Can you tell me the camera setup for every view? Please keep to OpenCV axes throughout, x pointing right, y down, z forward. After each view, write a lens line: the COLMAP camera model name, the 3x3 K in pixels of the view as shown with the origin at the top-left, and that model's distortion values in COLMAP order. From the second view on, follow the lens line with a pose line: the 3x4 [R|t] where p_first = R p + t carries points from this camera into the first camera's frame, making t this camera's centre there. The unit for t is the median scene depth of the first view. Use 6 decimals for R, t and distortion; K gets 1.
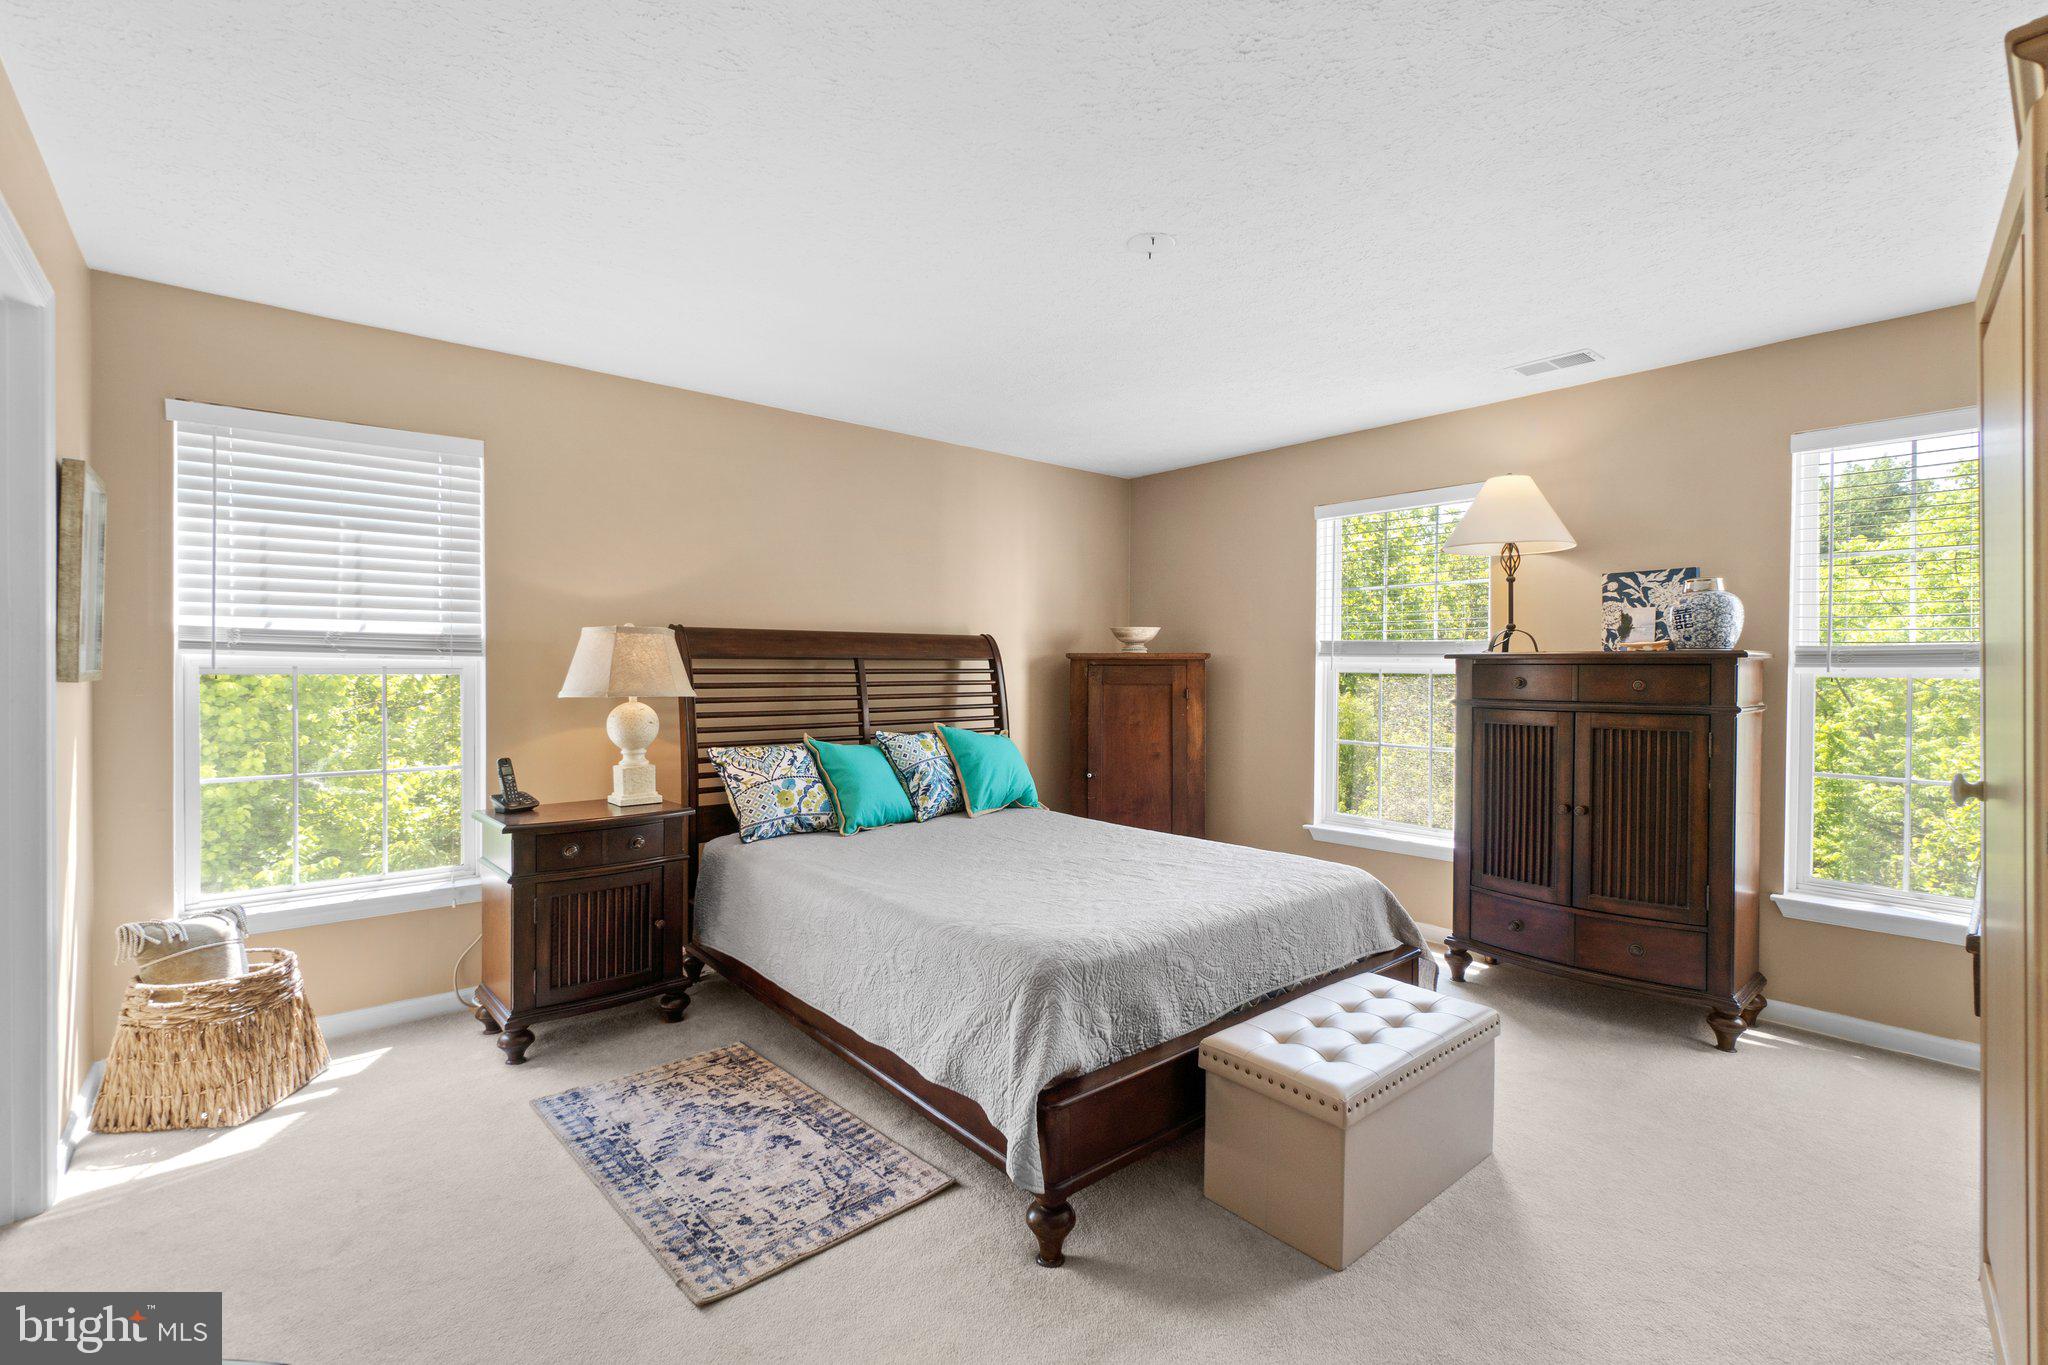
lens RADIAL K [[895.4, 0, 1019.9], [0, 895.4, 668.6], [0, 0, 1]] dist [0.004077, 0.000599]
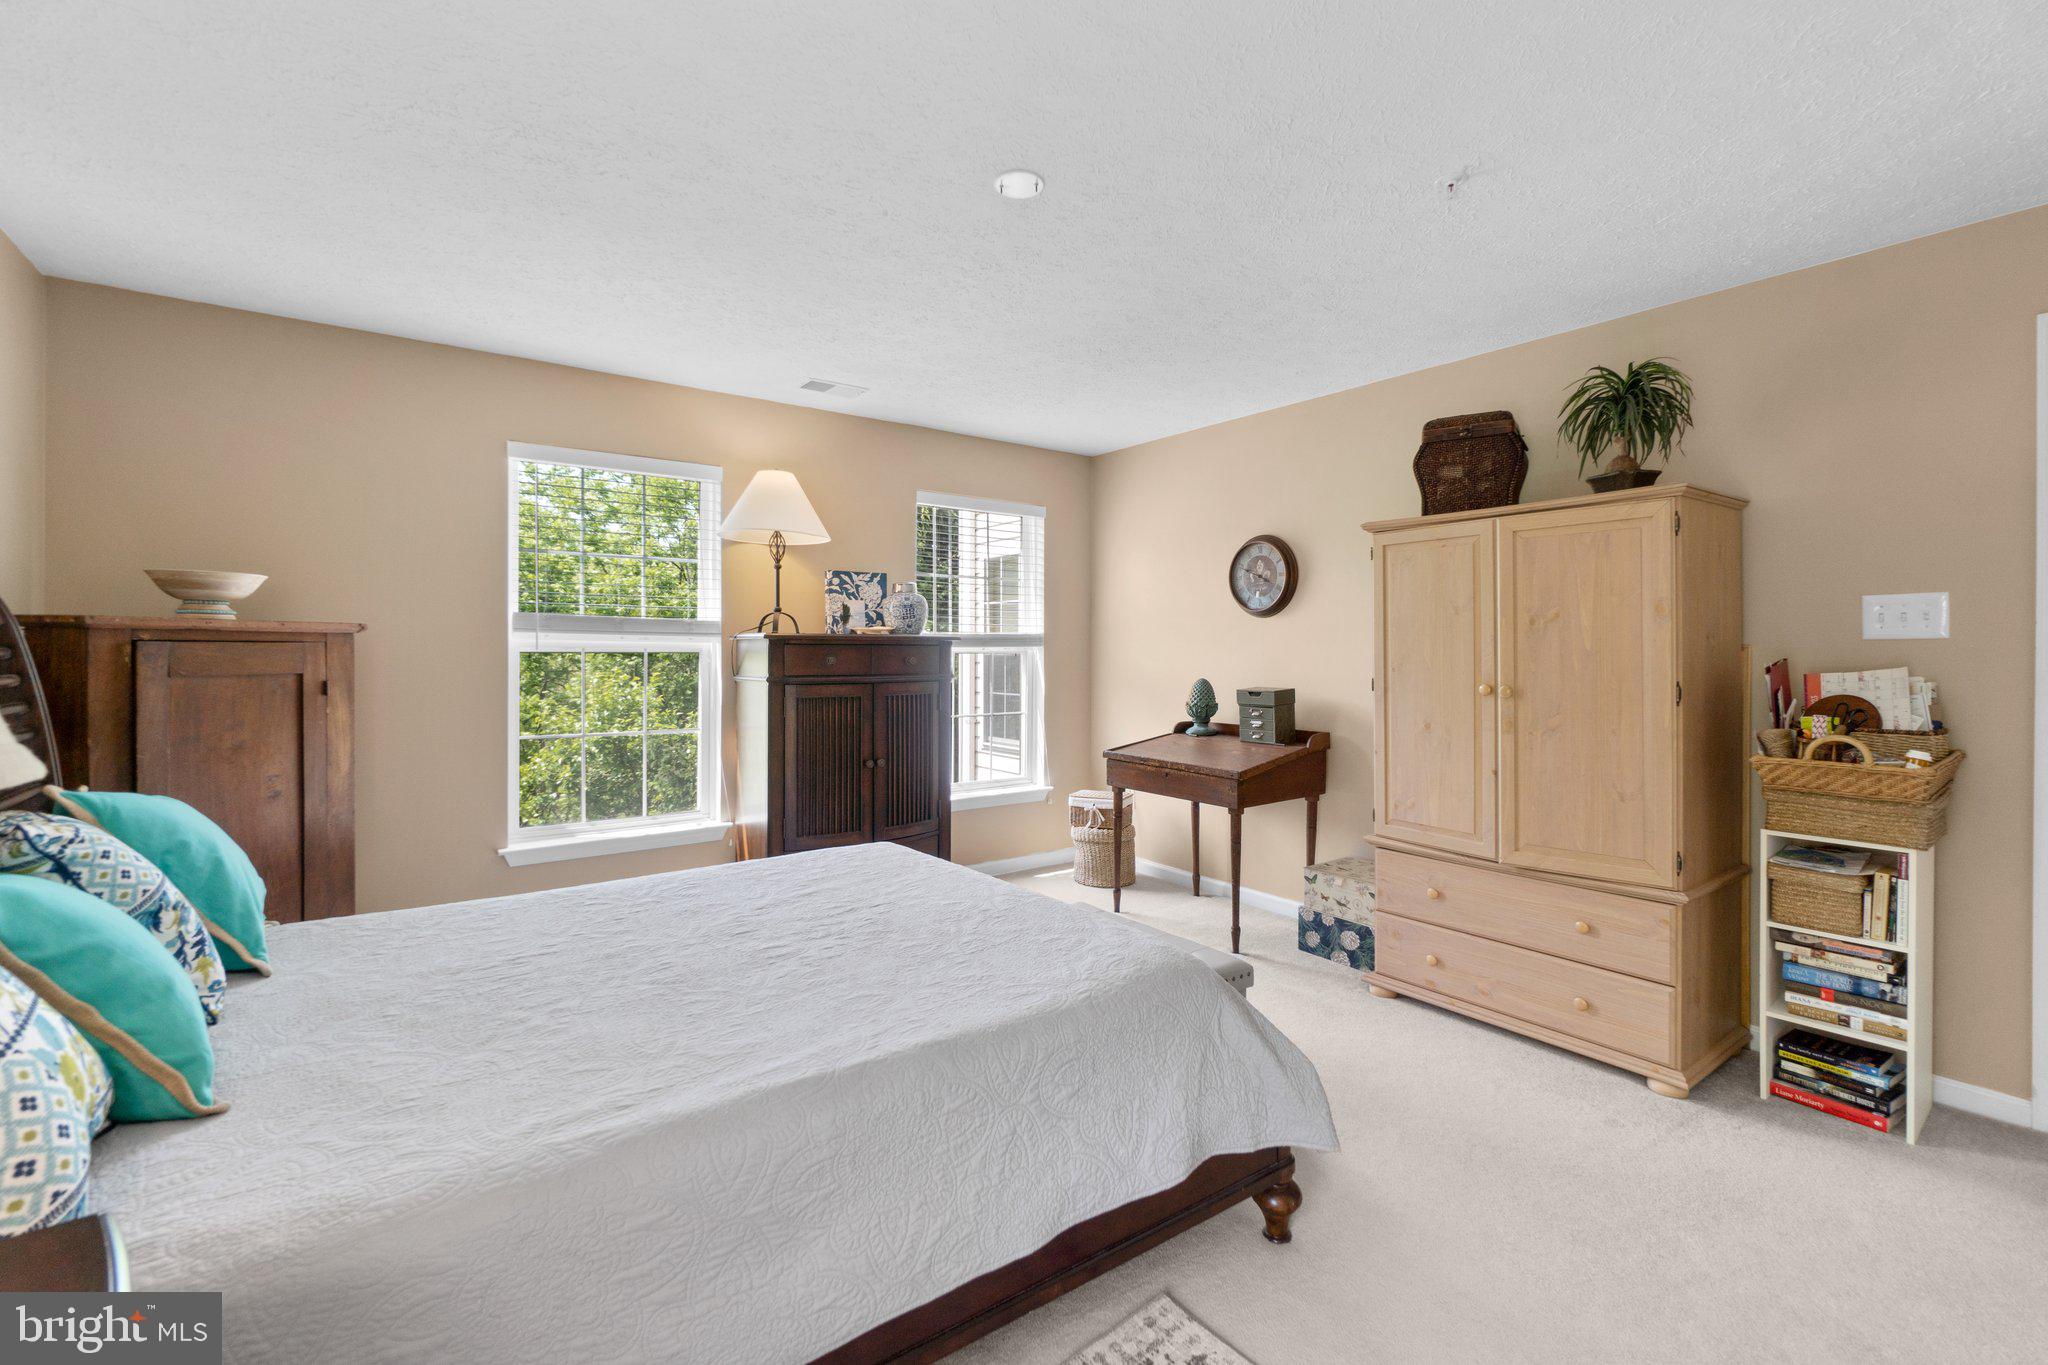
lens RADIAL K [[895.4, 0, 981.8], [0, 895.4, 658.7], [0, 0, 1]] dist [0.004077, 0.000599]
pose [[0.092124, -0.008748, 0.995709, -0.543925], [0.002220, 0.999961, 0.008580, 0.004559], [-0.995745, 0.001420, 0.092140, 0.682186]]
